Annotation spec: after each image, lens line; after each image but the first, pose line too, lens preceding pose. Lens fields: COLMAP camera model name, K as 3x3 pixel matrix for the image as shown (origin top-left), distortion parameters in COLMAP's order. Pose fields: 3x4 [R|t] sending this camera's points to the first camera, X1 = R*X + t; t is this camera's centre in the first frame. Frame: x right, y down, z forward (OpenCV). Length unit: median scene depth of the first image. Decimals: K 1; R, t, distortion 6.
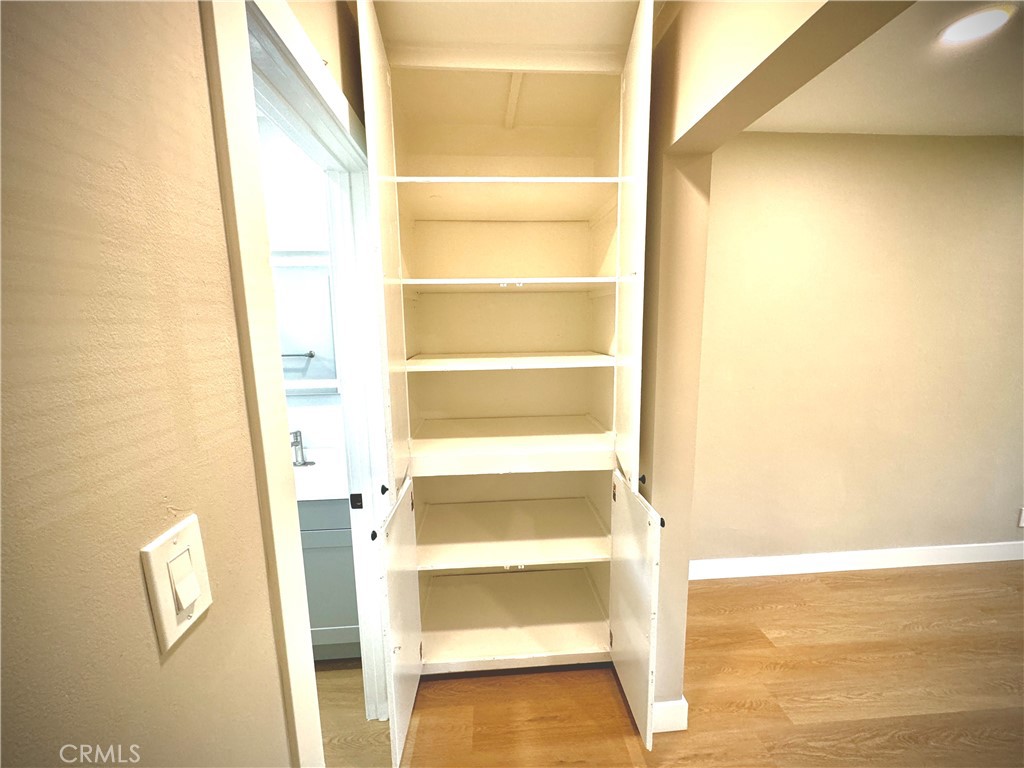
lens RADIAL K [[409.2, 0, 510.9], [0, 409.2, 383.7], [0, 0, 1]] dist [-0.002065, 0.000155]
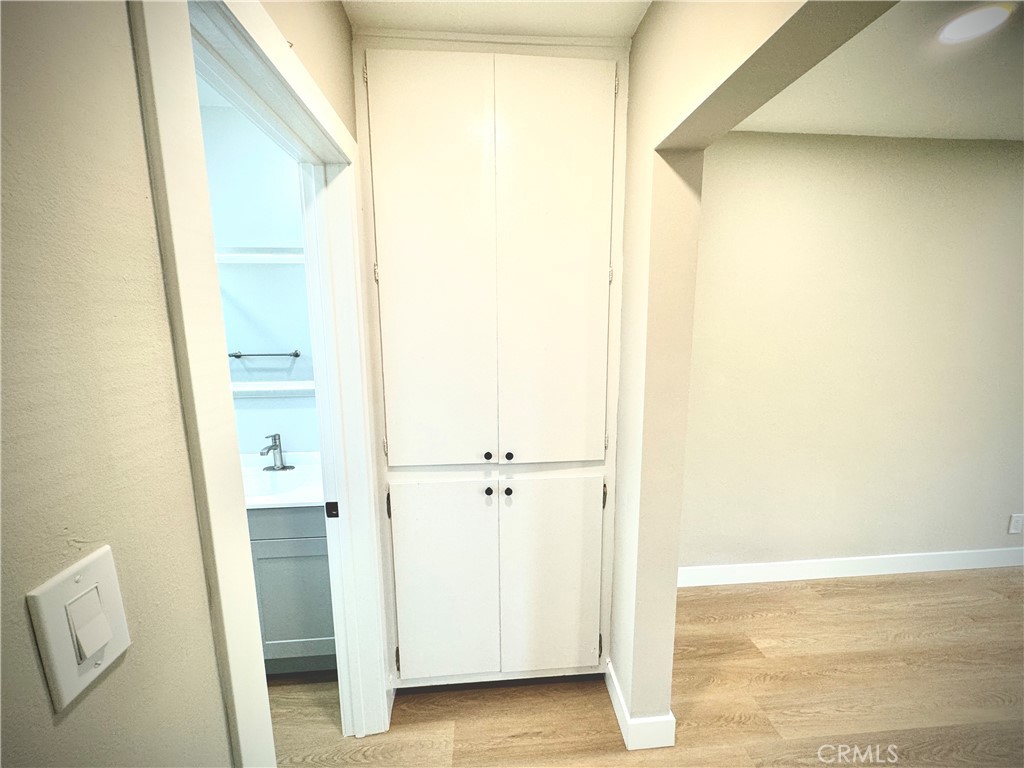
lens RADIAL K [[409.2, 0, 510.1], [0, 409.2, 384.1], [0, 0, 1]] dist [-0.002065, 0.000155]
pose [[0.999891, 0.007146, 0.012933, 0.021144], [-0.007167, 0.999973, 0.001617, -0.009570], [-0.012921, -0.001710, 0.999915, 0.034058]]
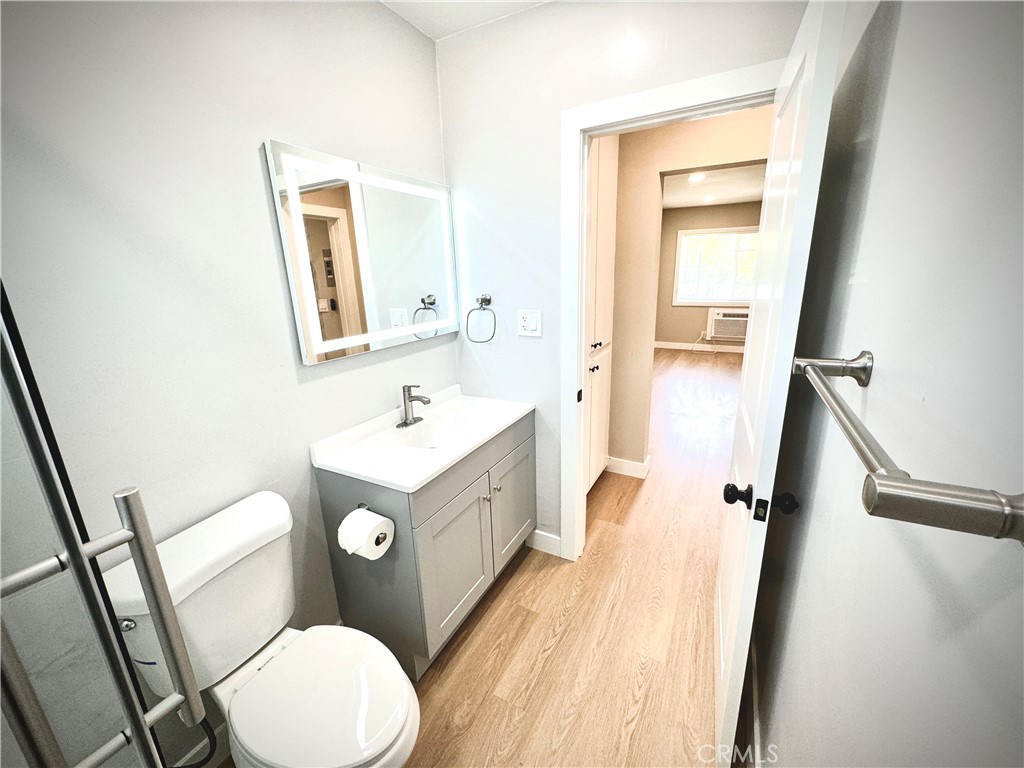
lens RADIAL K [[409.2, 0, 515.6], [0, 409.2, 386.2], [0, 0, 1]] dist [-0.002065, 0.000155]
pose [[0.529779, -0.229412, 0.816520, -1.377804], [0.149993, 0.972891, 0.176027, -0.003205], [-0.834767, 0.029217, 0.549828, 0.397121]]
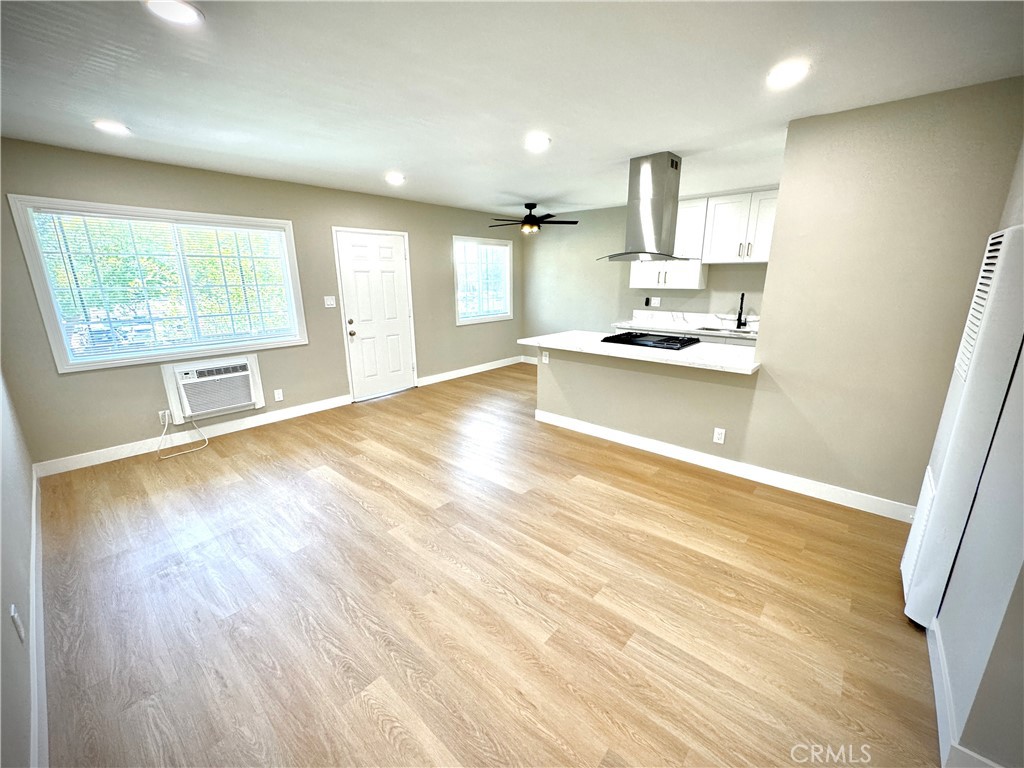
lens RADIAL K [[409.2, 0, 513.5], [0, 409.2, 384.9], [0, 0, 1]] dist [-0.002065, 0.000155]
pose [[-0.704775, -0.168442, 0.689144, 0.606180], [0.120110, 0.929050, 0.349914, -0.179426], [-0.699190, 0.329384, -0.634539, 1.153280]]
